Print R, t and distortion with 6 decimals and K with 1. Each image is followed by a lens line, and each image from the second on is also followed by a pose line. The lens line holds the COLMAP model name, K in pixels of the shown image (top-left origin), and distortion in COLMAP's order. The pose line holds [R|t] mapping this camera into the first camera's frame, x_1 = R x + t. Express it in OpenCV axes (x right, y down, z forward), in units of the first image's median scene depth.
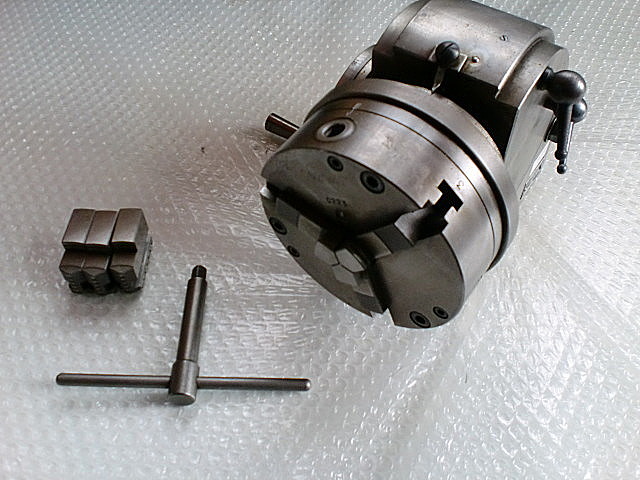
lens RADIAL K [[663.5, 0, 319.4], [0, 663.5, 239.4], [0, 0, 1]] dist [-0.007839, 0.000000]
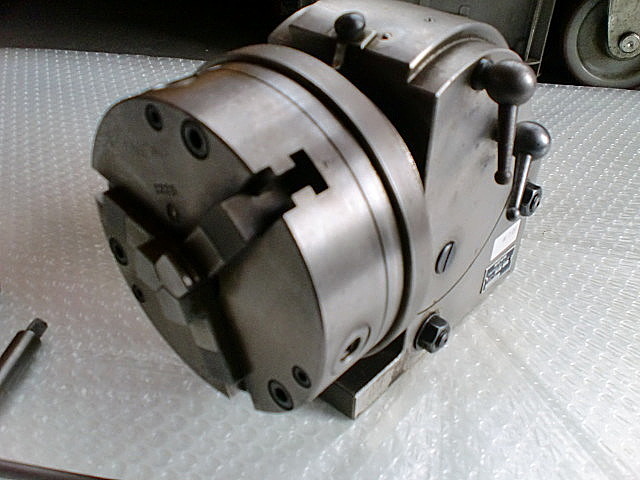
lens RADIAL K [[663.5, 0, 320.8], [0, 663.5, 240.4], [0, 0, 1]] dist [-0.007839, 0.000000]
pose [[0.991442, 0.106202, -0.075923, 0.234253], [-0.123693, 0.950175, -0.286125, 0.164930], [0.041753, 0.293068, 0.955180, 0.336056]]
